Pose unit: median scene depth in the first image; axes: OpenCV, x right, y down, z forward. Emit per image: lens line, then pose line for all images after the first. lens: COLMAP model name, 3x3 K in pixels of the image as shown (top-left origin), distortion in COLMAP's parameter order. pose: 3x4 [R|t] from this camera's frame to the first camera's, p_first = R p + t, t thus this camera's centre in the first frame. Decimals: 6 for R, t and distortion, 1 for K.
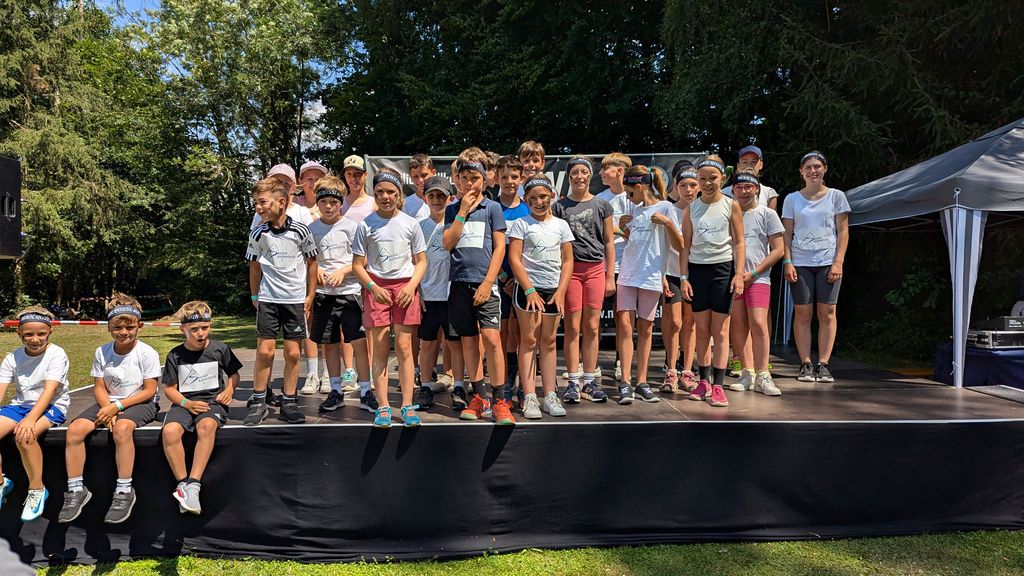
lens RADIAL K [[739.0, 0, 511.4], [0, 739.0, 287.7], [0, 0, 1]] dist [0.031871, -0.032022]
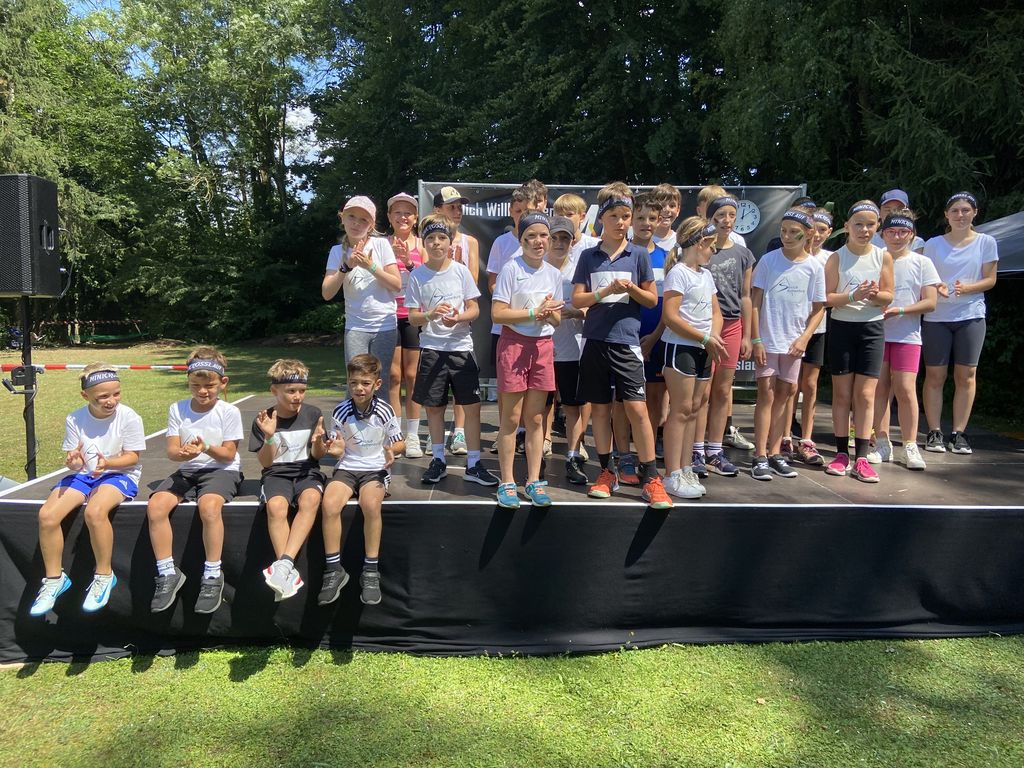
lens RADIAL K [[778.4, 0, 519.2], [0, 778.4, 381.6], [0, 0, 1]] dist [0.084820, -0.110476]
pose [[0.999391, 0.018576, 0.029524, -0.152378], [-0.020958, 0.996367, 0.082546, -0.029090], [-0.027884, -0.083115, 0.996150, 0.070097]]
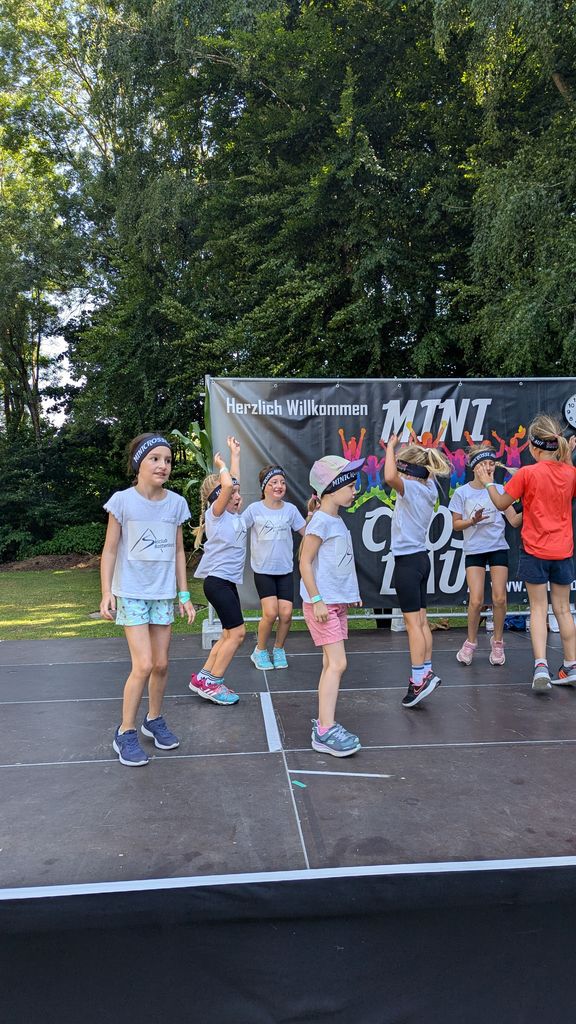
lens RADIAL K [[739.0, 0, 290.3], [0, 739.0, 509.3], [0, 0, 1]] dist [0.031871, -0.032022]
pose [[0.997498, -0.001108, 0.070684, -0.247865], [0.003362, 0.999490, -0.031770, -0.029690], [-0.070613, 0.031928, 0.996993, 0.378287]]
